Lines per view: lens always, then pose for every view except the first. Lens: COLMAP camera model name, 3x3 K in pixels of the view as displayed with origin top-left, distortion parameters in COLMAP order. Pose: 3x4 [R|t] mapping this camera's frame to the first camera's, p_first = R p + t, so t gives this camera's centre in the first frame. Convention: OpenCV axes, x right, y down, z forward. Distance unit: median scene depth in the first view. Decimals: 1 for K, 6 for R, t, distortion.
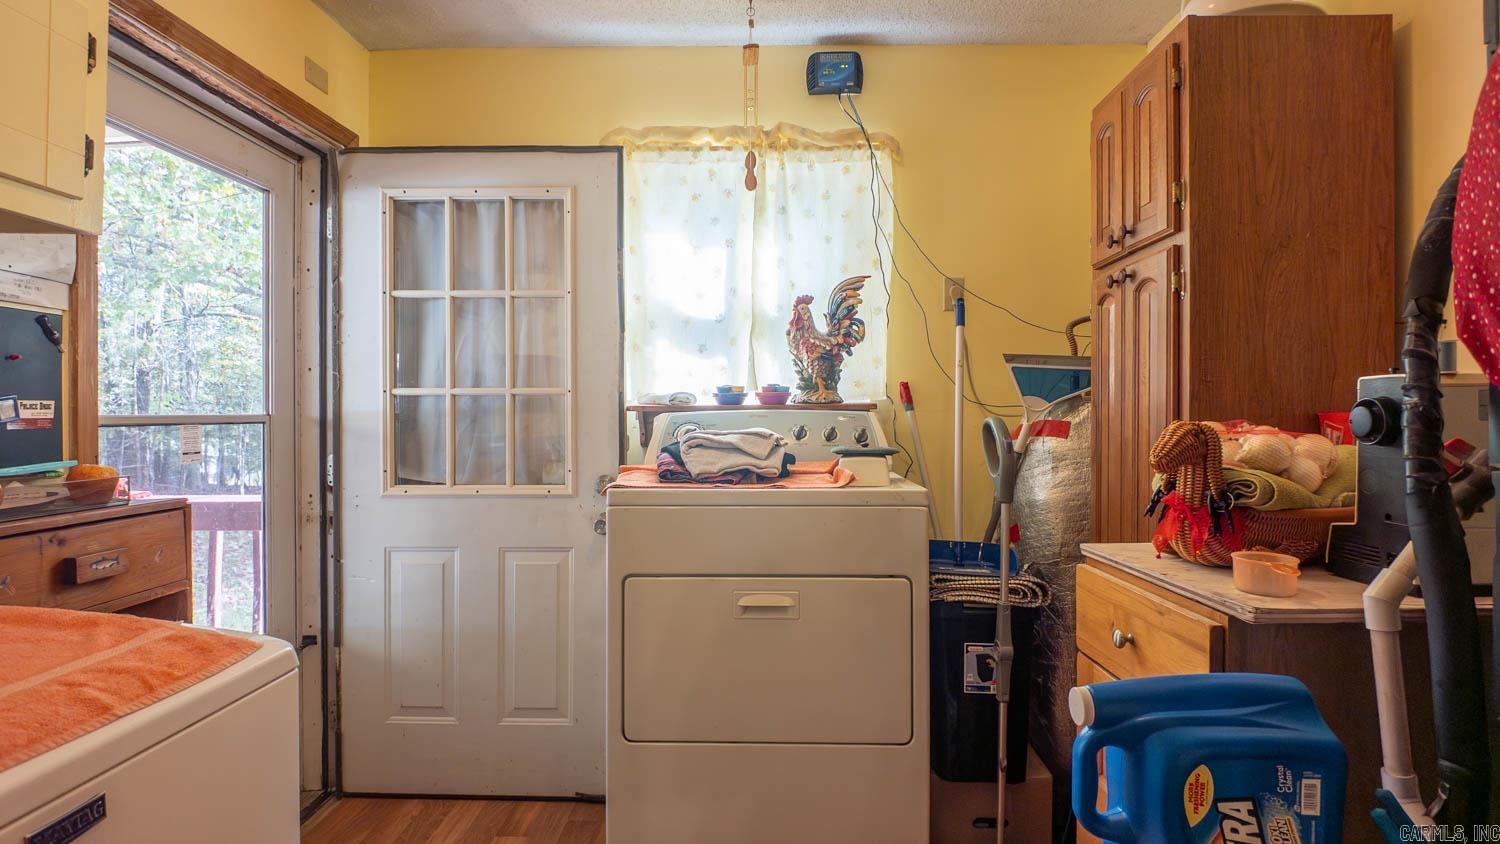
lens RADIAL K [[776.2, 0, 748.2], [0, 776.2, 419.5], [0, 0, 1]] dist [0.021186, -0.028868]
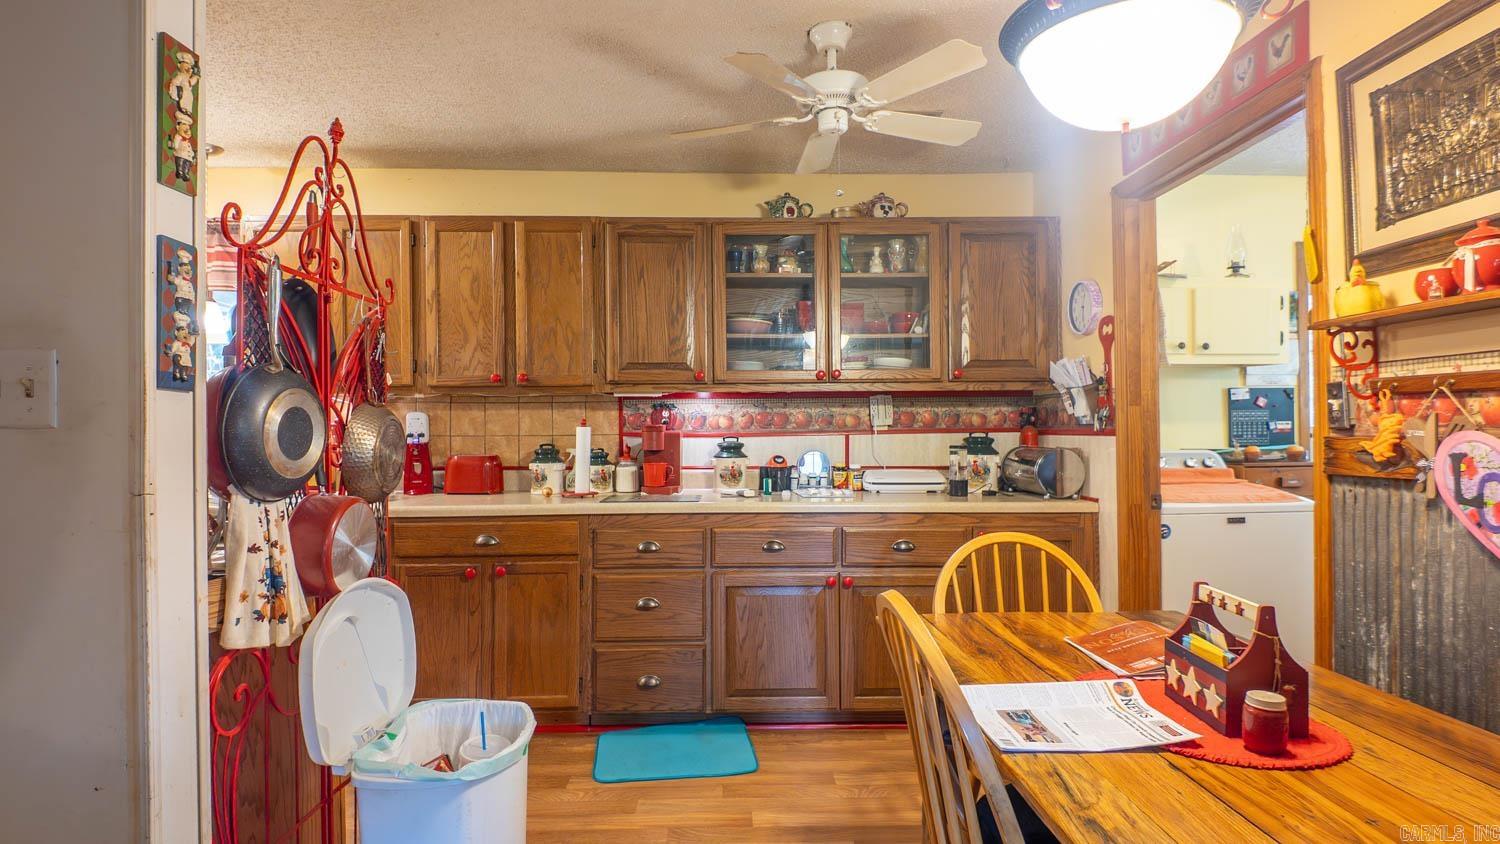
lens RADIAL K [[776.2, 0, 747.9], [0, 776.2, 427.6], [0, 0, 1]] dist [0.021186, -0.028868]
pose [[0.055136, -0.003008, -0.998474, 1.608807], [0.003035, 0.999991, -0.002845, -0.001892], [0.998474, -0.002874, 0.055145, -0.957311]]
